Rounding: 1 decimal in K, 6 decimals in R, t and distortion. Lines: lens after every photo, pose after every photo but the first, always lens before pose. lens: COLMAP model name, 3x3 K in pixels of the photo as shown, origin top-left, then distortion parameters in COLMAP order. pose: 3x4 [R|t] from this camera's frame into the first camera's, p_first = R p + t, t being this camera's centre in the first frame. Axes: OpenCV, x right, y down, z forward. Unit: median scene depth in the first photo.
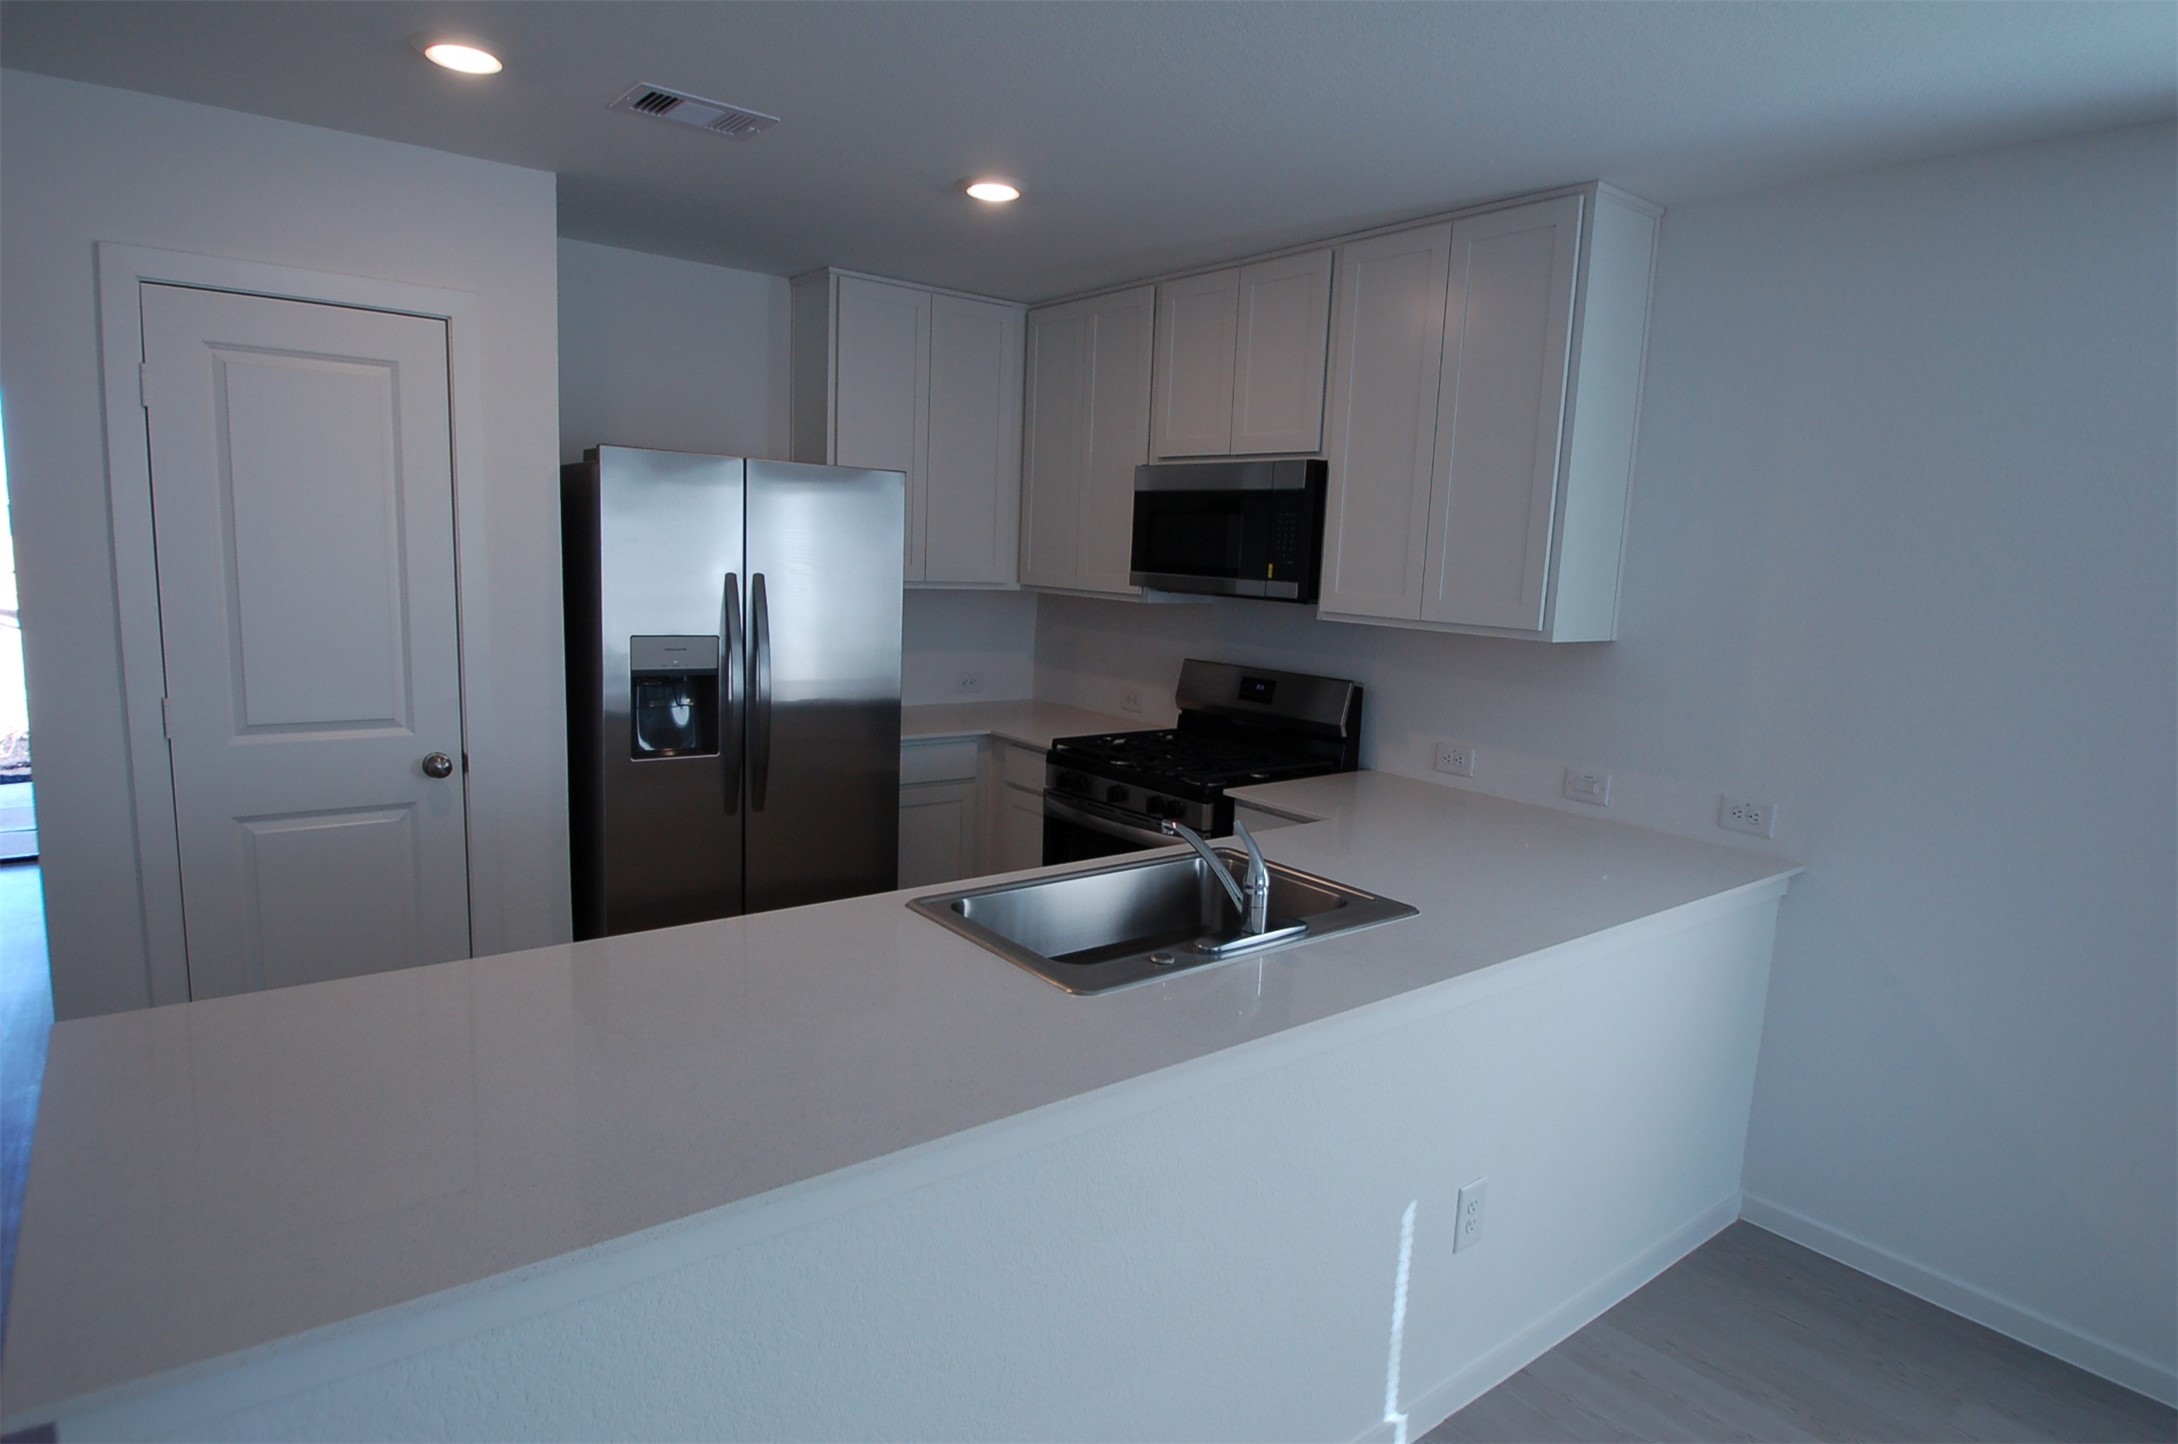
lens RADIAL K [[1207.9, 0, 1089.0], [0, 1207.9, 722.0], [0, 0, 1]] dist [-0.034256, 0.031044]
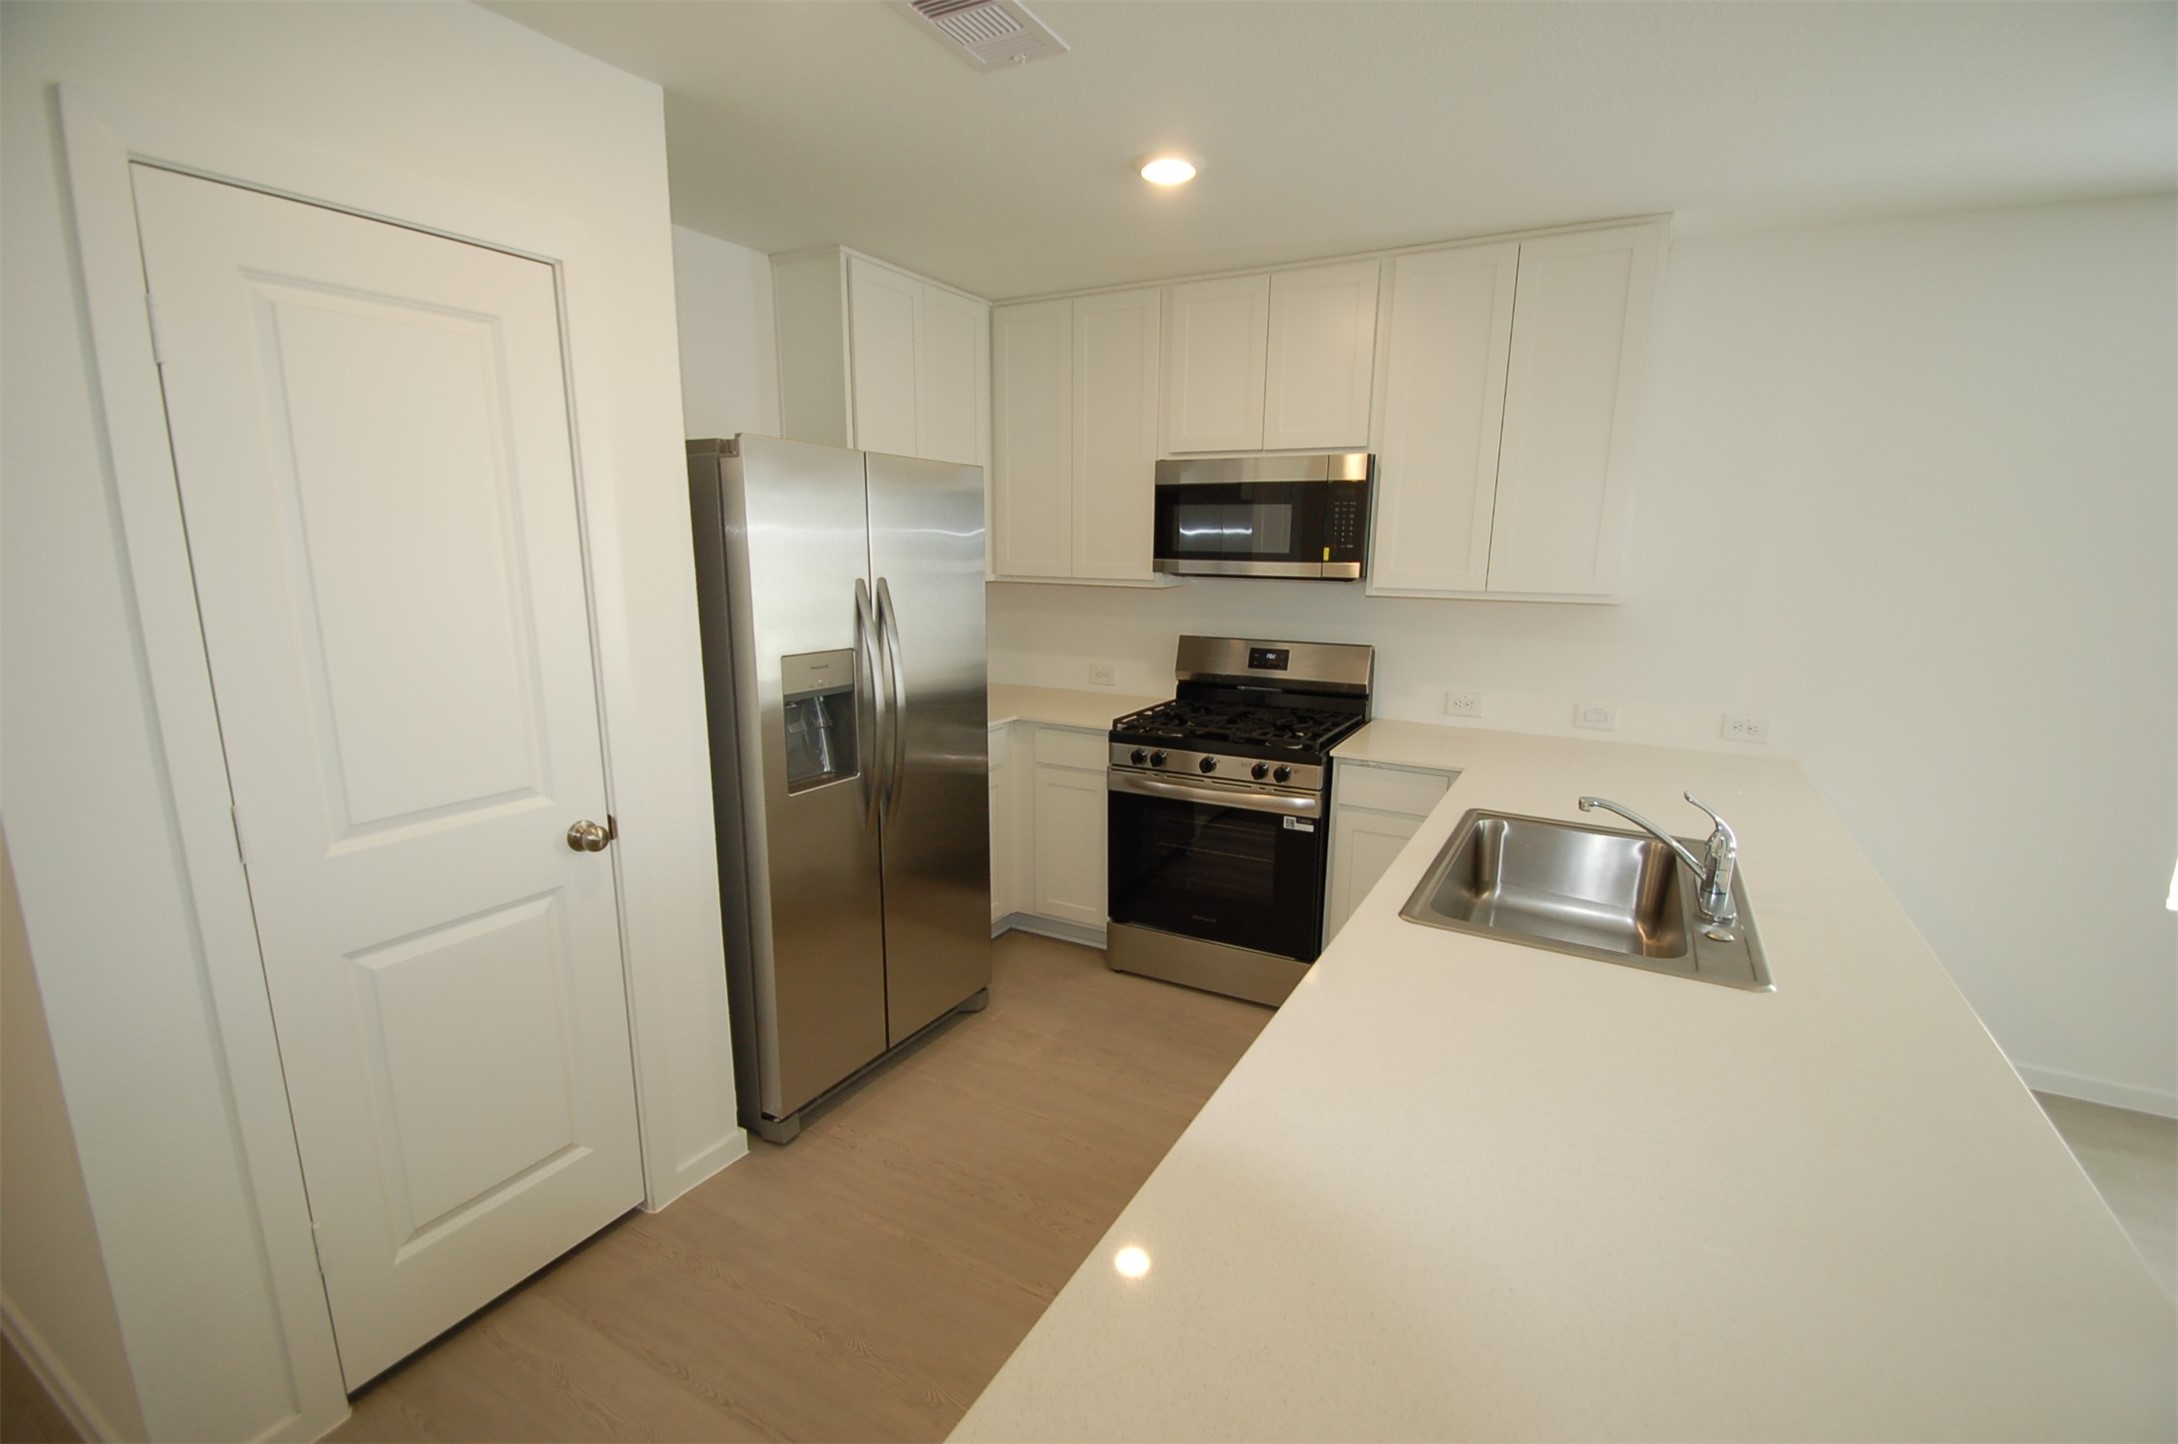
lens RADIAL K [[959.1, 0, 1092.2], [0, 959.1, 736.0], [0, 0, 1]] dist [0.002397, -0.000107]
pose [[0.921913, -0.109311, 0.371654, -0.406929], [0.083524, 0.992887, 0.084843, -0.050577], [-0.378285, -0.047176, 0.924486, 0.243421]]
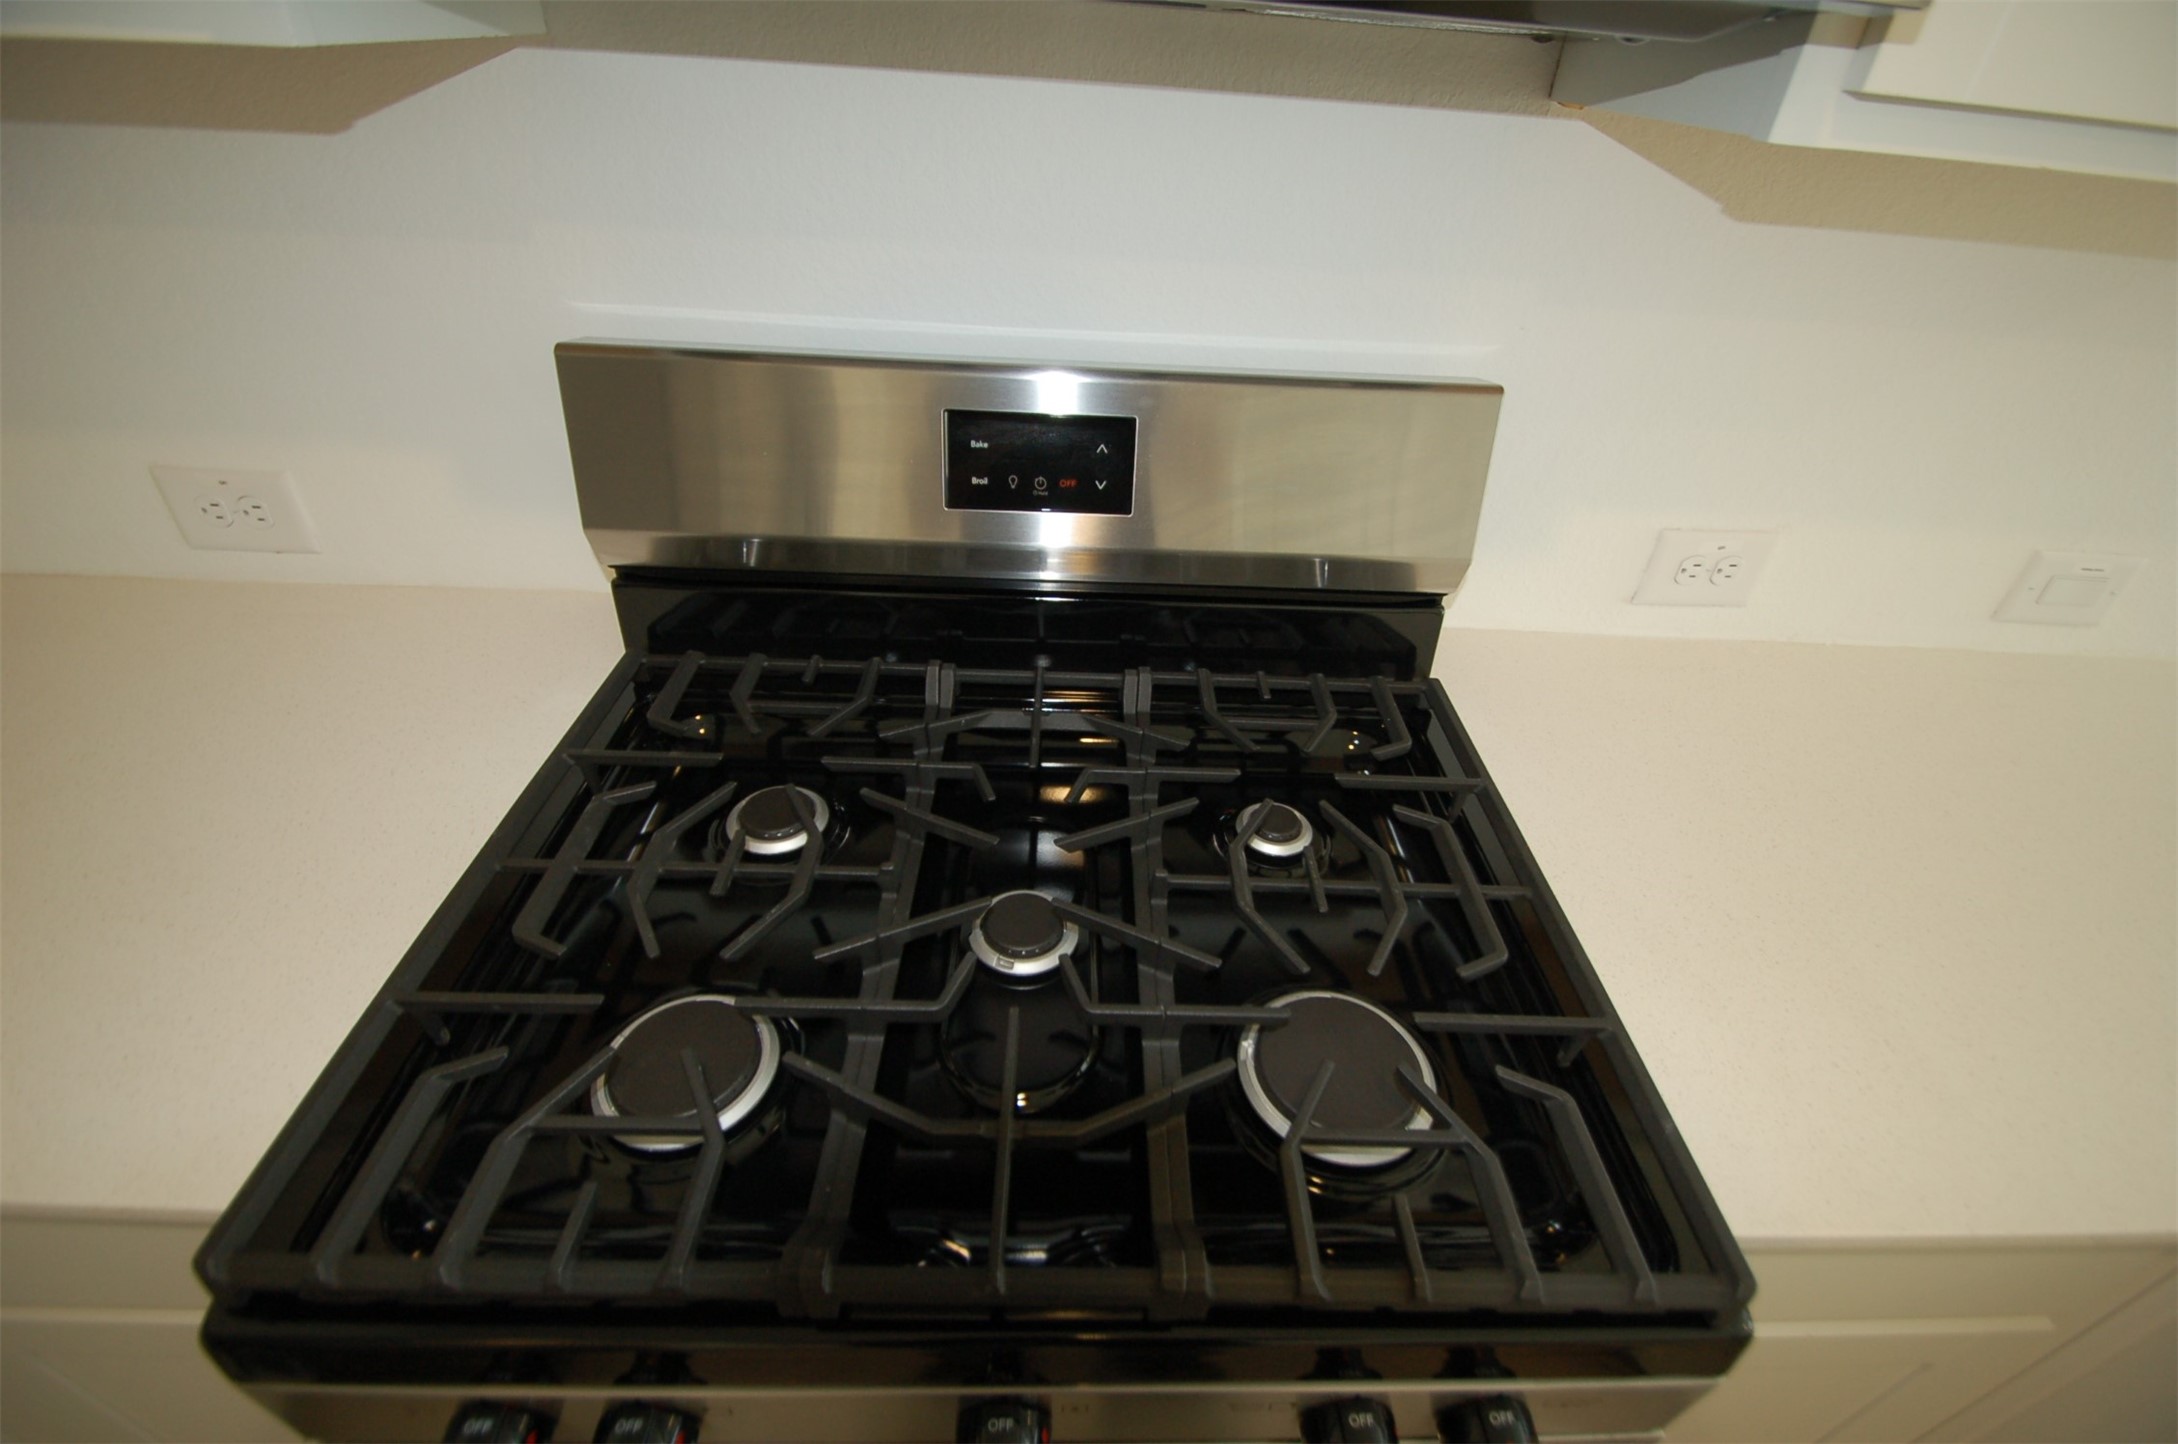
lens RADIAL K [[959.1, 0, 1092.2], [0, 959.1, 736.0], [0, 0, 1]] dist [0.002397, -0.000107]
pose [[0.601803, -0.485396, 0.634211, -0.007029], [0.081305, 0.827219, 0.555966, -0.099492], [-0.794495, -0.283017, 0.537288, 0.977656]]
